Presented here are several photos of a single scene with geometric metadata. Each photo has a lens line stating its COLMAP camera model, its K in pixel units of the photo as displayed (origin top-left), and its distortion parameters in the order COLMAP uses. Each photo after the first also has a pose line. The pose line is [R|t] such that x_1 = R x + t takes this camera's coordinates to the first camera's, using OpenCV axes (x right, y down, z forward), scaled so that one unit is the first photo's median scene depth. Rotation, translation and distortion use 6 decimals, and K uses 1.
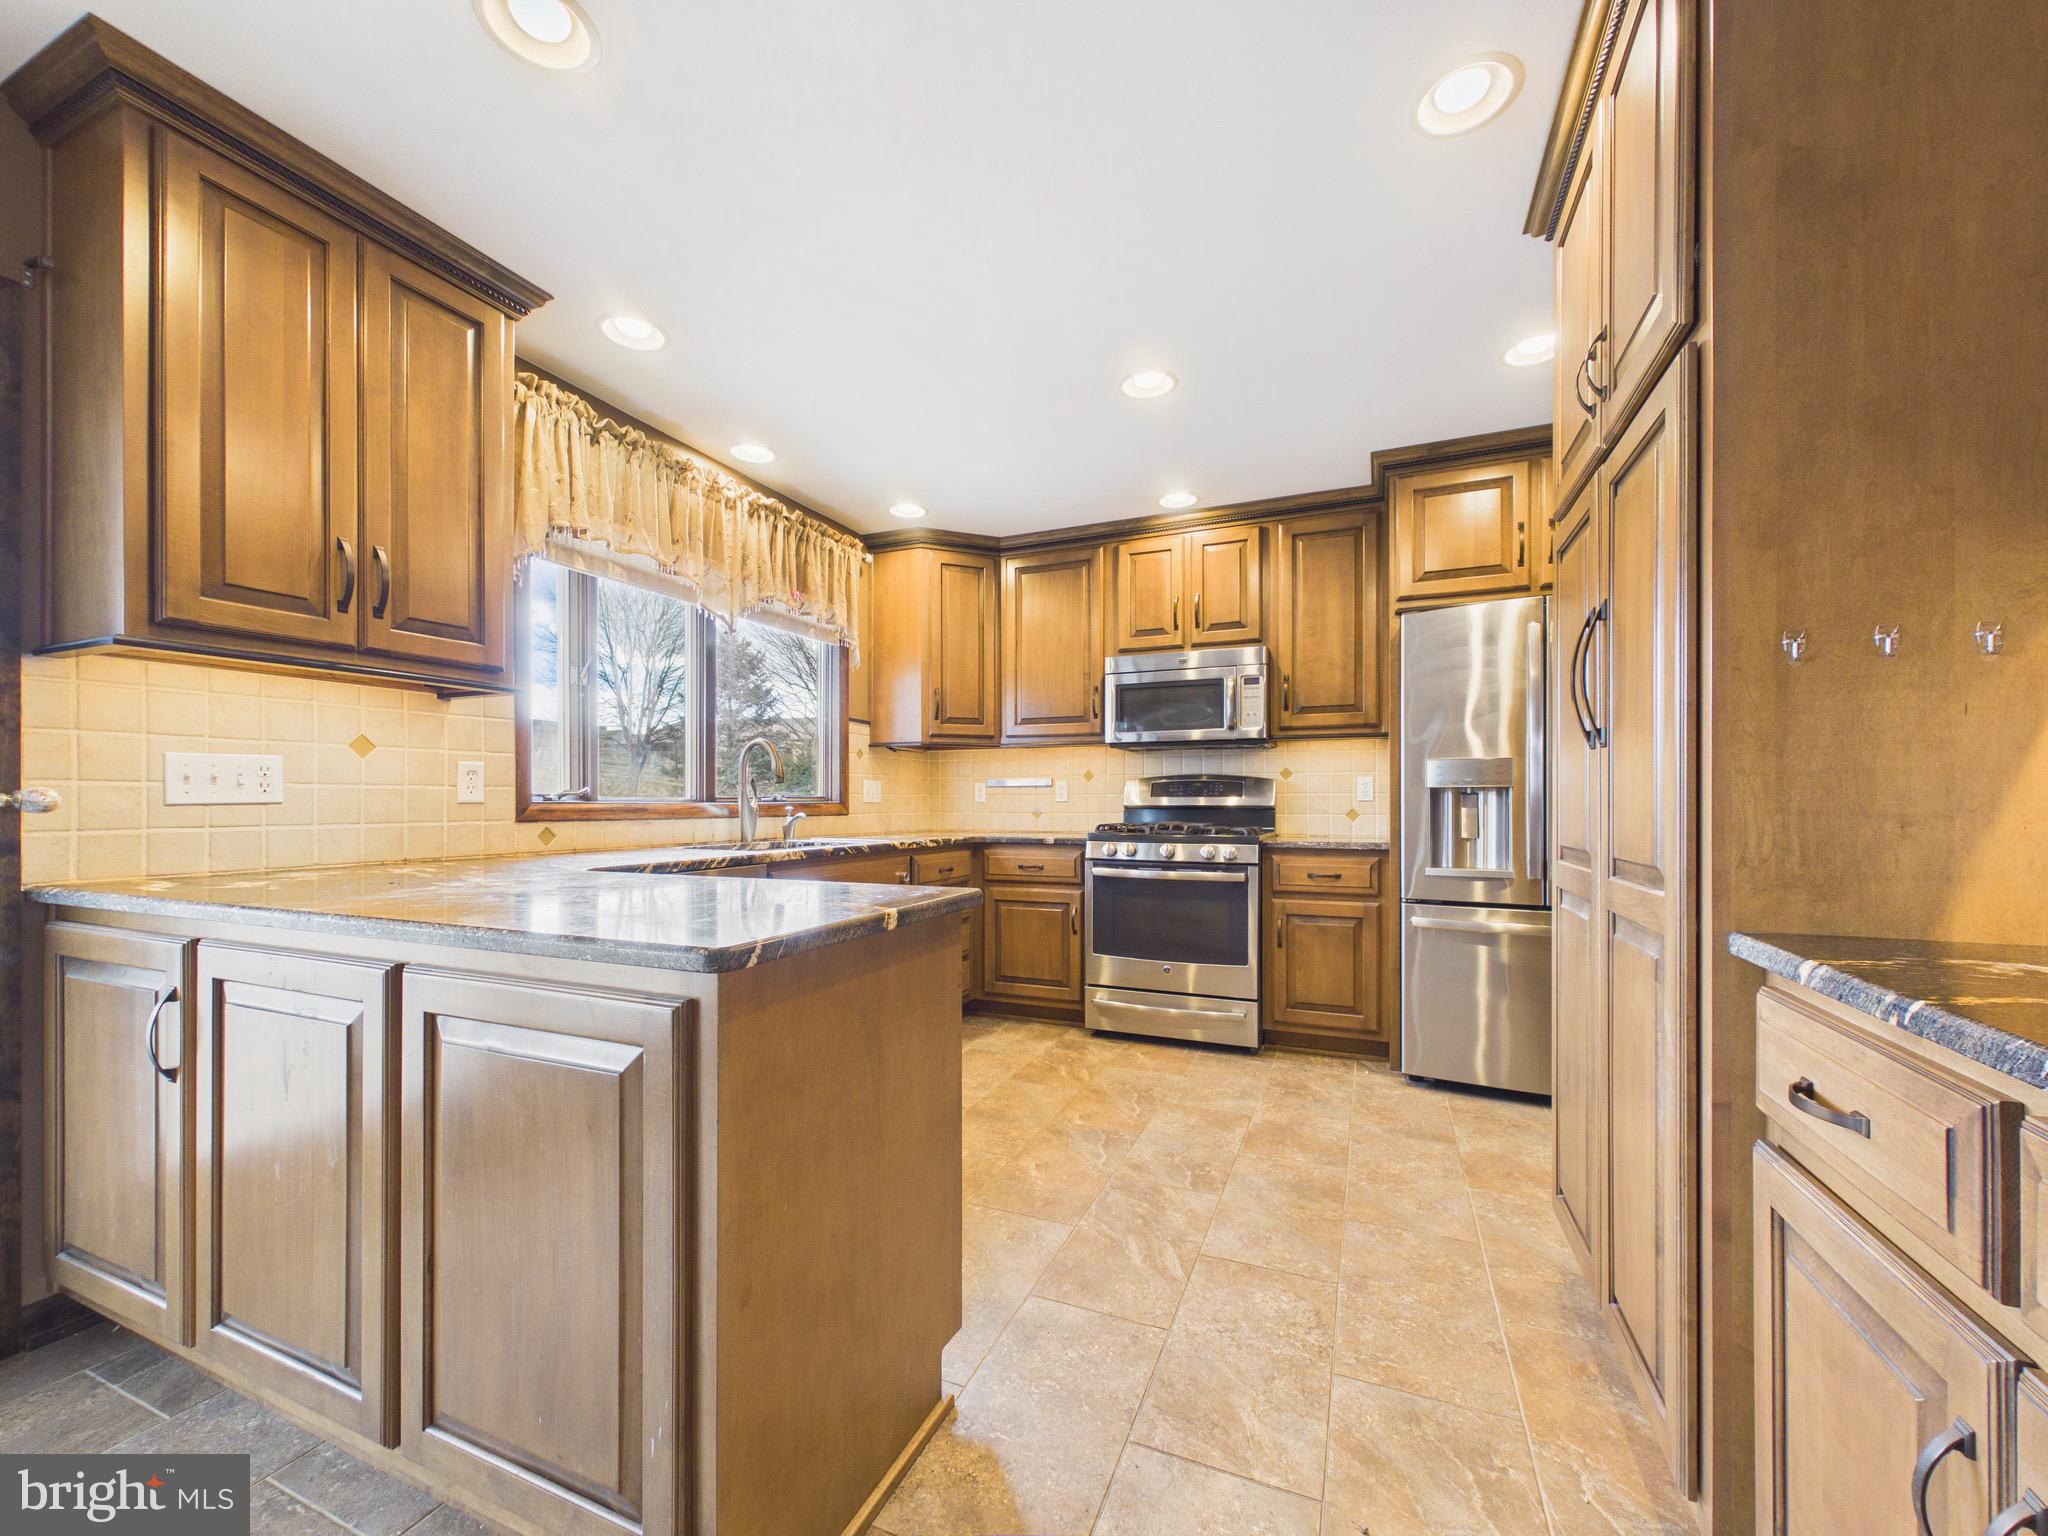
lens RADIAL K [[819.7, 0, 1027.9], [0, 819.7, 808.7], [0, 0, 1]] dist [0.001305, 0.000088]
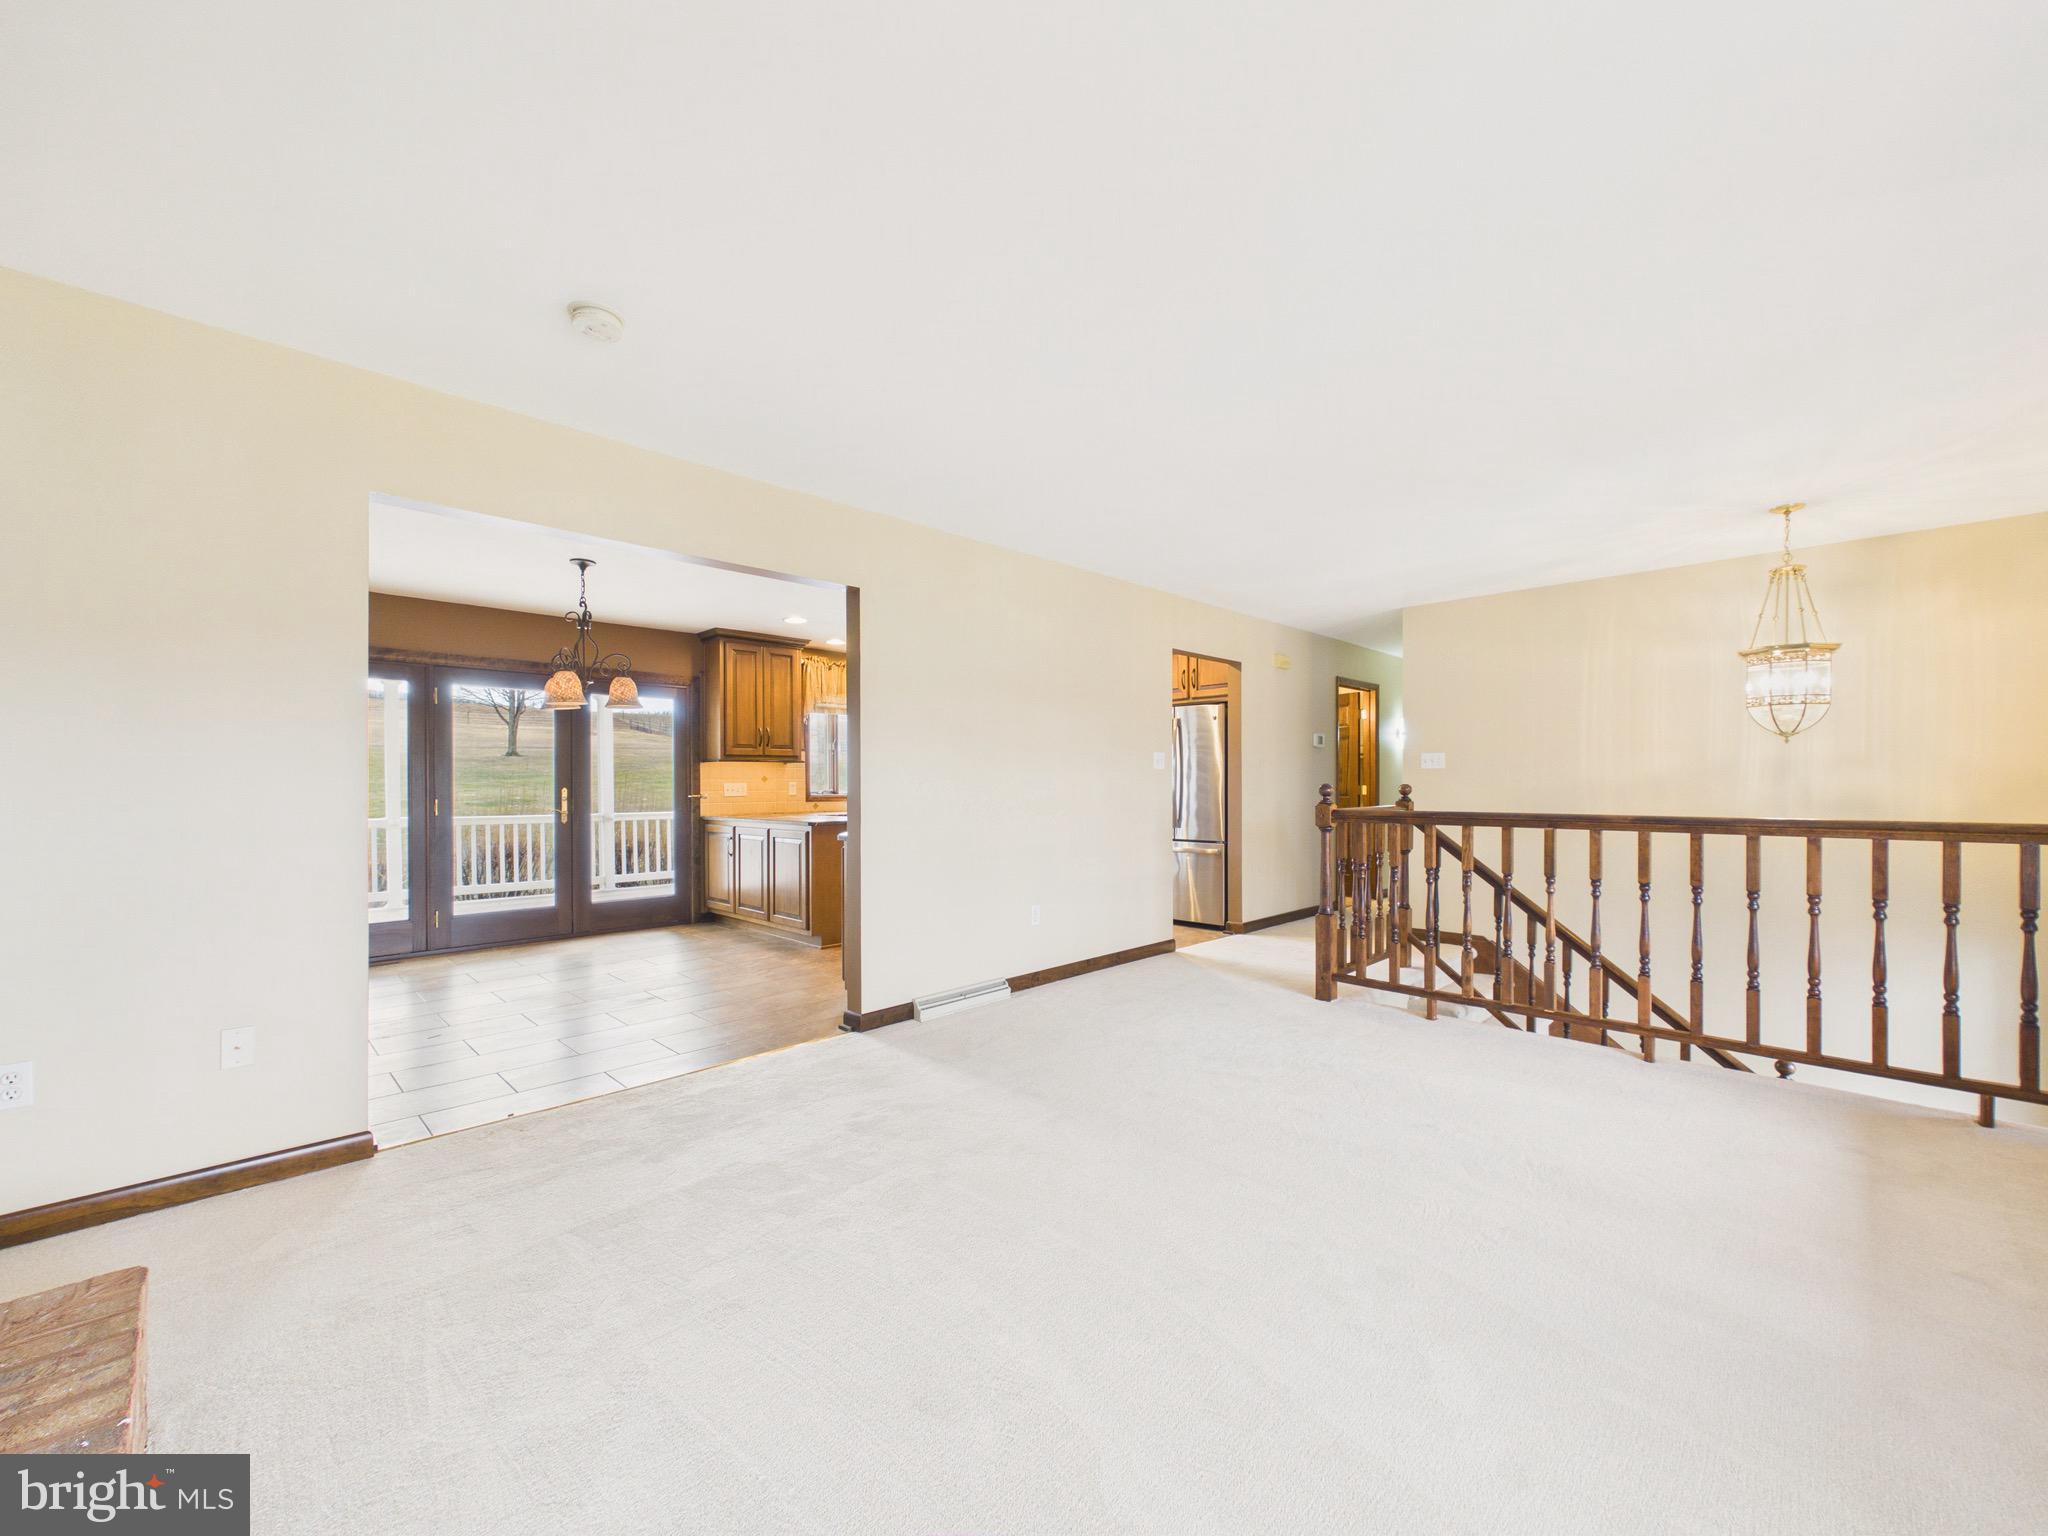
lens RADIAL K [[822.0, 0, 1026.4], [0, 822.0, 793.2], [0, 0, 1]] dist [0.001279, 0.000012]
pose [[0.928843, -0.000485, -0.370473, 0.870724], [0.002072, 0.999990, 0.003884, -0.017199], [0.370468, -0.004375, 0.928835, -1.051678]]
